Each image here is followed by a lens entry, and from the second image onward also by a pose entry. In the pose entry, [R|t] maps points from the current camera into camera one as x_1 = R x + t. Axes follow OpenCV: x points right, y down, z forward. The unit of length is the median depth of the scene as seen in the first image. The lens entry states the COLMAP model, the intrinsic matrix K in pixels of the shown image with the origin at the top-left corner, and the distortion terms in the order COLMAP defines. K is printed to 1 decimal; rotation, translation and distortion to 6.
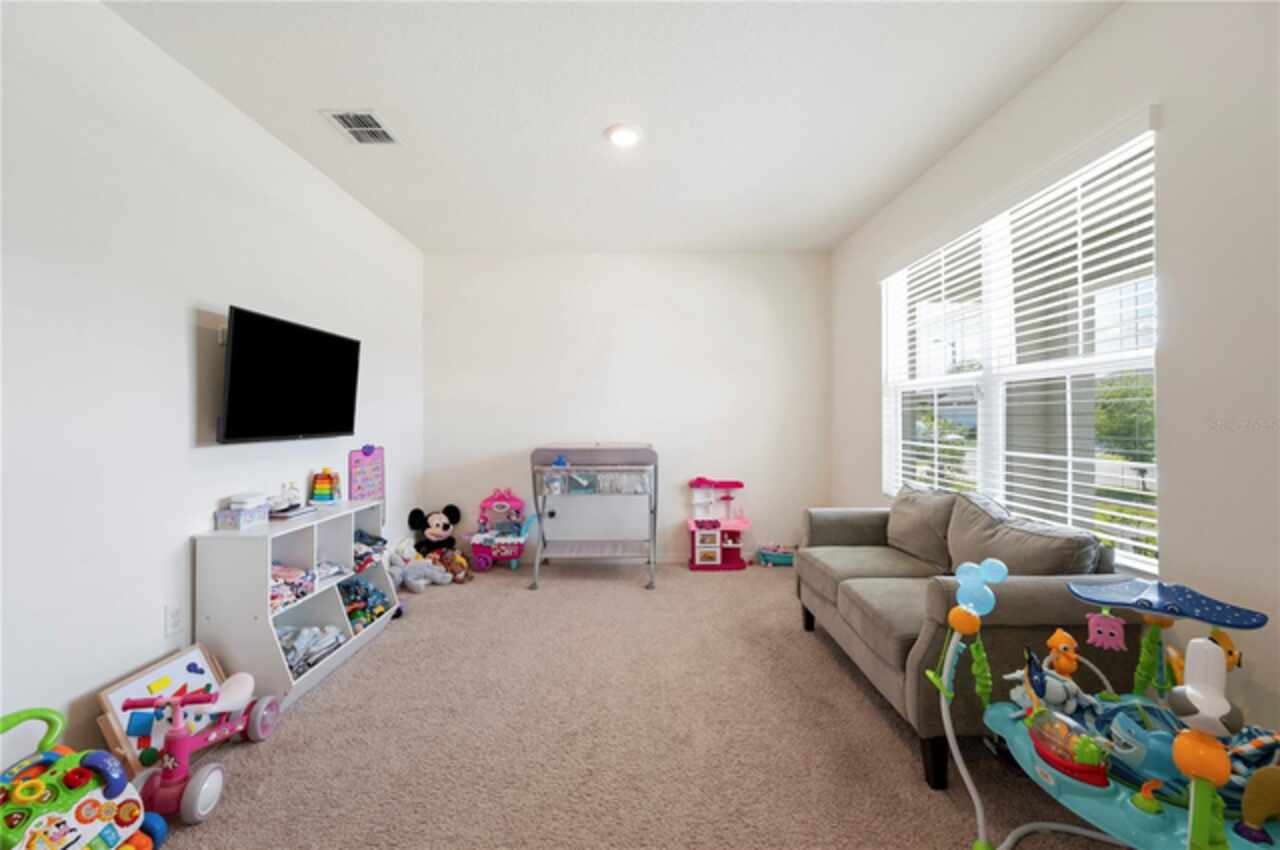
lens RADIAL K [[509.7, 0, 639.1], [0, 509.7, 420.2], [0, 0, 1]] dist [-0.000220, -0.000353]
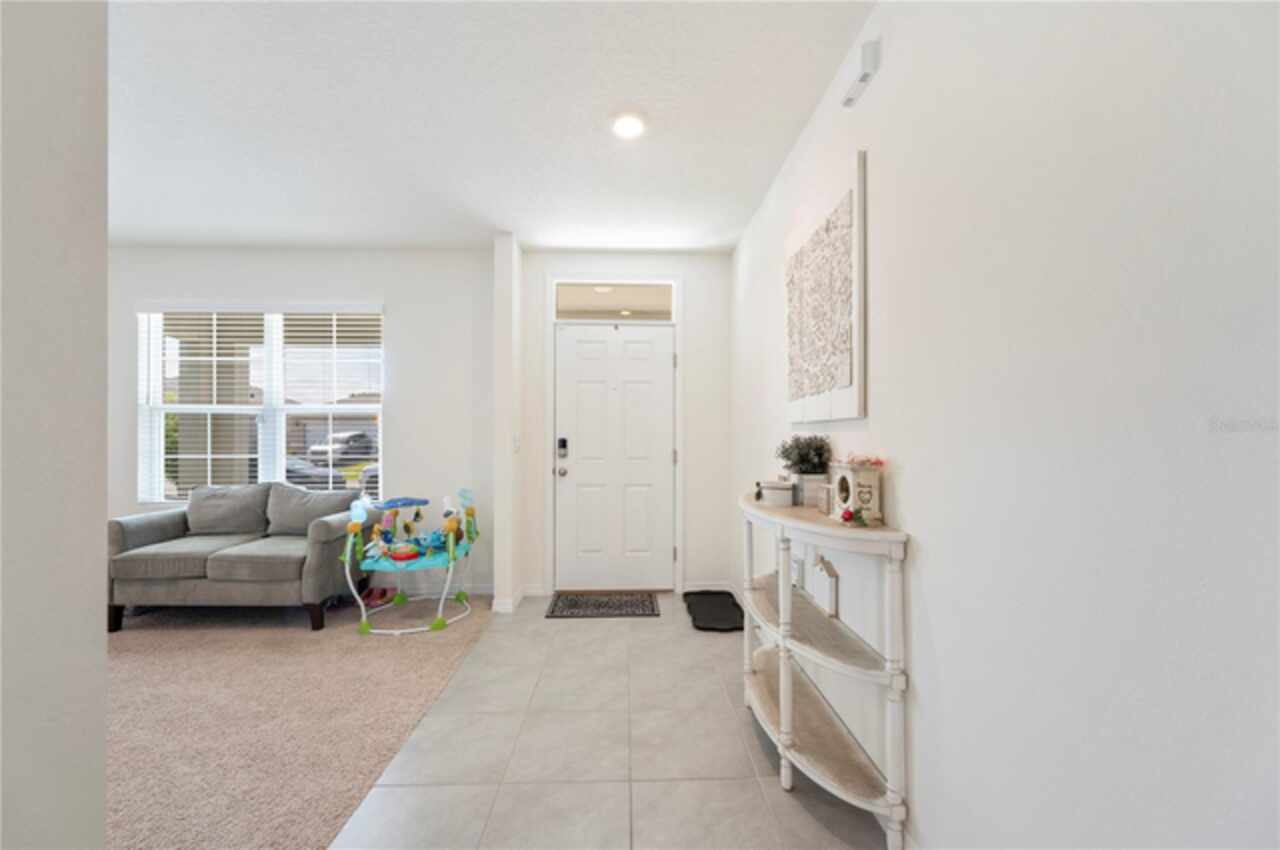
lens RADIAL K [[508.9, 0, 644.5], [0, 508.9, 434.0], [0, 0, 1]] dist [0.001217, -0.000013]
pose [[-0.031912, -0.002199, 0.999488, -1.037740], [0.004019, 0.999989, 0.002328, -0.009274], [-0.999483, 0.004092, -0.031903, -0.124608]]
